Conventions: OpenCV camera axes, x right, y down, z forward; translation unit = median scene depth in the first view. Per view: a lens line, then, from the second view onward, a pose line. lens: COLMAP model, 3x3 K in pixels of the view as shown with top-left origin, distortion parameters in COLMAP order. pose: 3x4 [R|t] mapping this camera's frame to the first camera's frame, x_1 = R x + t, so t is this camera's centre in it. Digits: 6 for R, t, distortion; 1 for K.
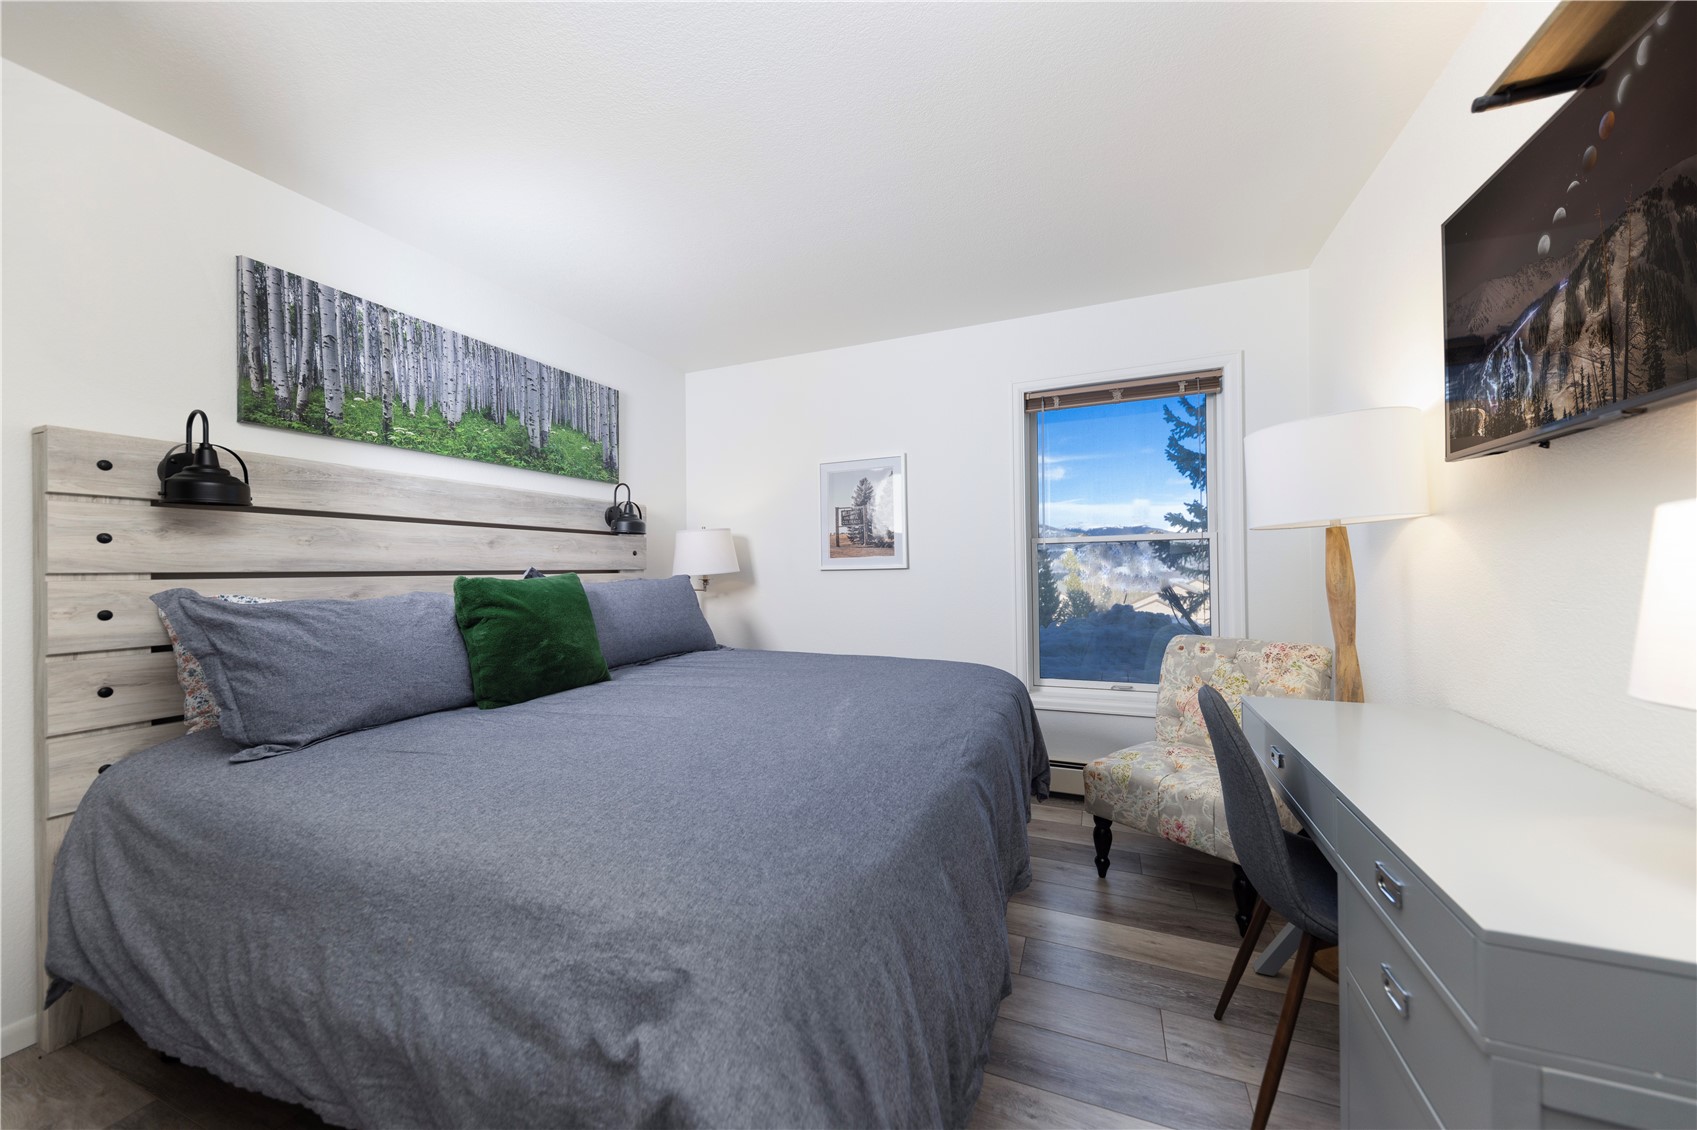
lens RADIAL K [[602.5, 0, 878.2], [0, 602.5, 566.7], [0, 0, 1]] dist [0.005826, -0.000713]
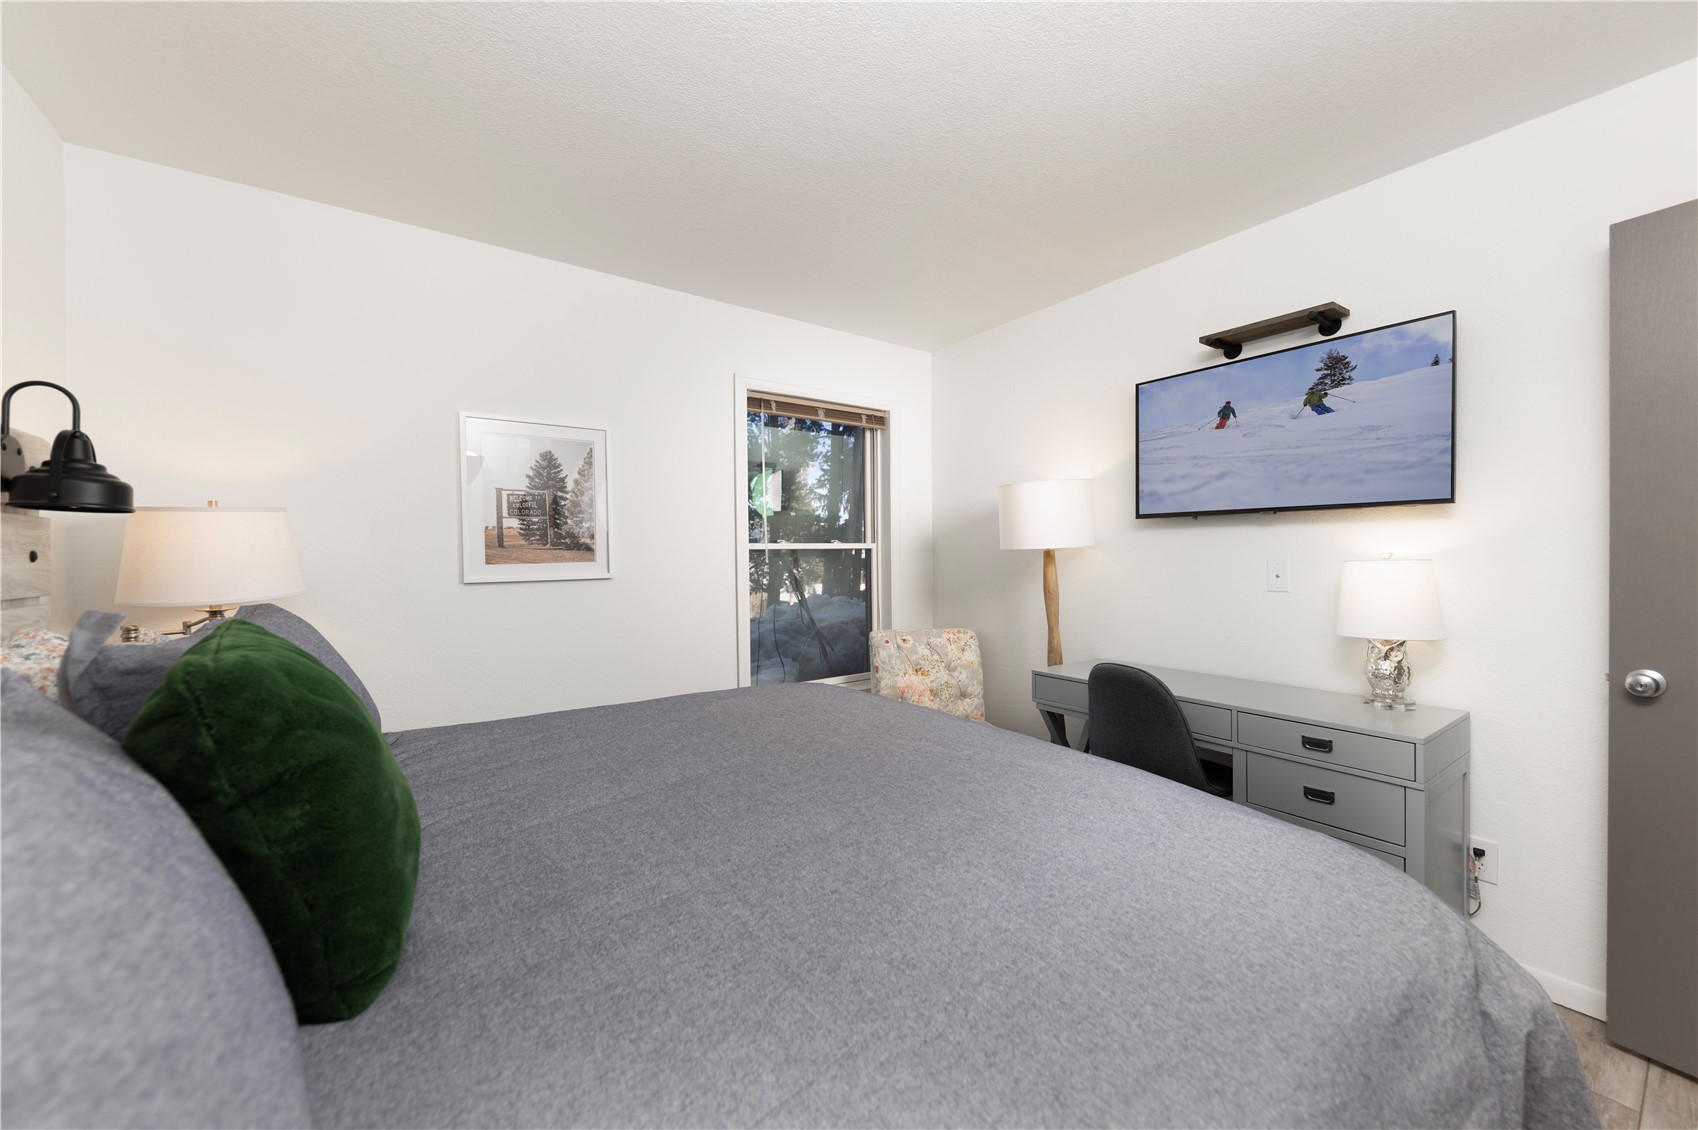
lens RADIAL K [[630.3, 0, 851.2], [0, 630.3, 565.8], [0, 0, 1]] dist [0.001087, 0.000000]
pose [[0.533128, -0.007131, 0.846005, -0.490909], [-0.005618, 0.999913, 0.011969, -0.025463], [-0.846016, -0.011134, 0.533041, 0.328192]]
